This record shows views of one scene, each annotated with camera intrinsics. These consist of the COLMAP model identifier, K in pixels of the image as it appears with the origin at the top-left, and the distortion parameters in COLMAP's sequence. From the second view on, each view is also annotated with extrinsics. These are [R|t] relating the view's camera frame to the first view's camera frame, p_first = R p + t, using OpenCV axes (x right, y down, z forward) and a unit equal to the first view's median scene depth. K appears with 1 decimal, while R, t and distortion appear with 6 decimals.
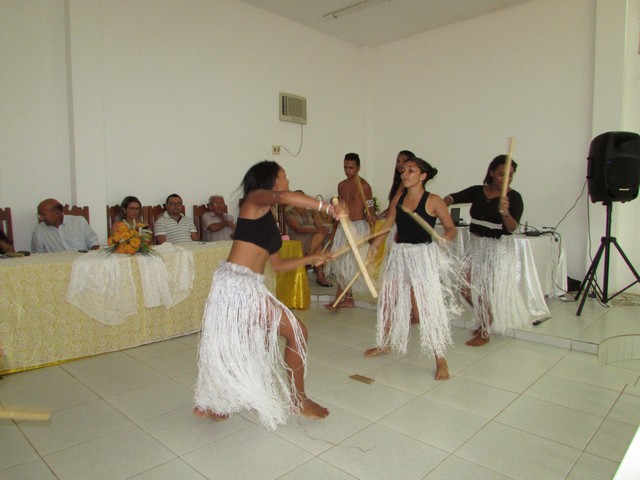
lens RADIAL K [[457.1, 0, 327.0], [0, 457.1, 243.0], [0, 0, 1]] dist [-0.032252, 0.011763]
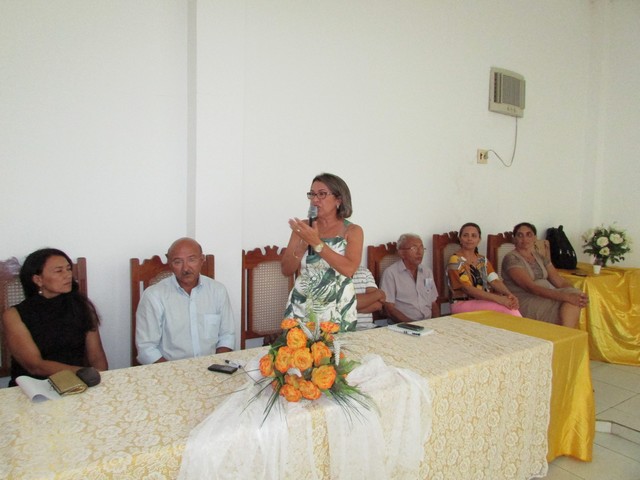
lens RADIAL K [[457.1, 0, 320.2], [0, 457.1, 236.6], [0, 0, 1]] dist [-0.032252, 0.011763]
pose [[0.975065, 0.038415, -0.218570, -0.240868], [-0.043986, 0.998818, -0.020675, -0.086026], [0.217518, 0.029773, 0.975602, 0.417576]]
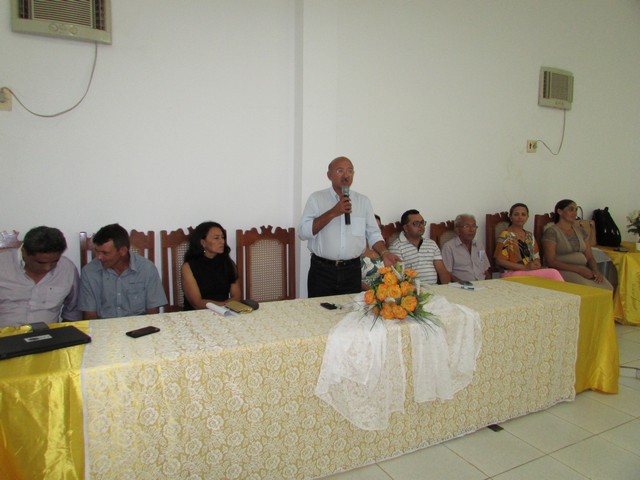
lens RADIAL K [[457.1, 0, 317.9], [0, 457.1, 238.4], [0, 0, 1]] dist [-0.032252, 0.011763]
pose [[0.943126, 0.049307, -0.328759, -0.239428], [-0.044949, 0.998772, 0.020846, -0.070858], [0.329383, -0.004883, 0.944184, 0.251543]]
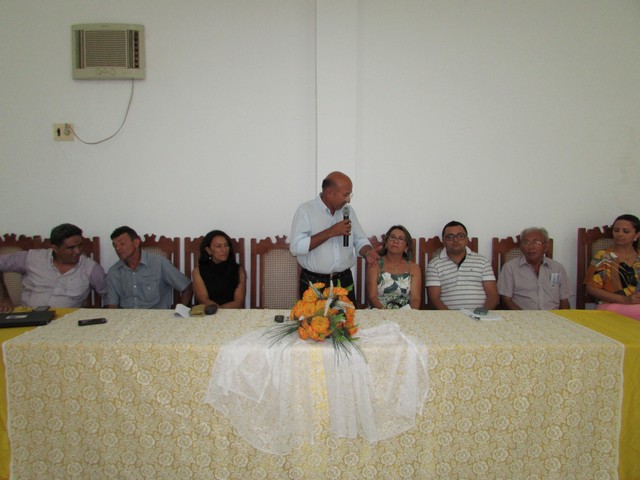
lens RADIAL K [[457.1, 0, 313.5], [0, 457.1, 242.1], [0, 0, 1]] dist [-0.032252, 0.011763]
pose [[0.688216, 0.071685, -0.721955, -0.010337], [-0.067280, 0.997125, 0.034871, -0.088851], [0.722379, 0.024575, 0.691060, 0.420367]]
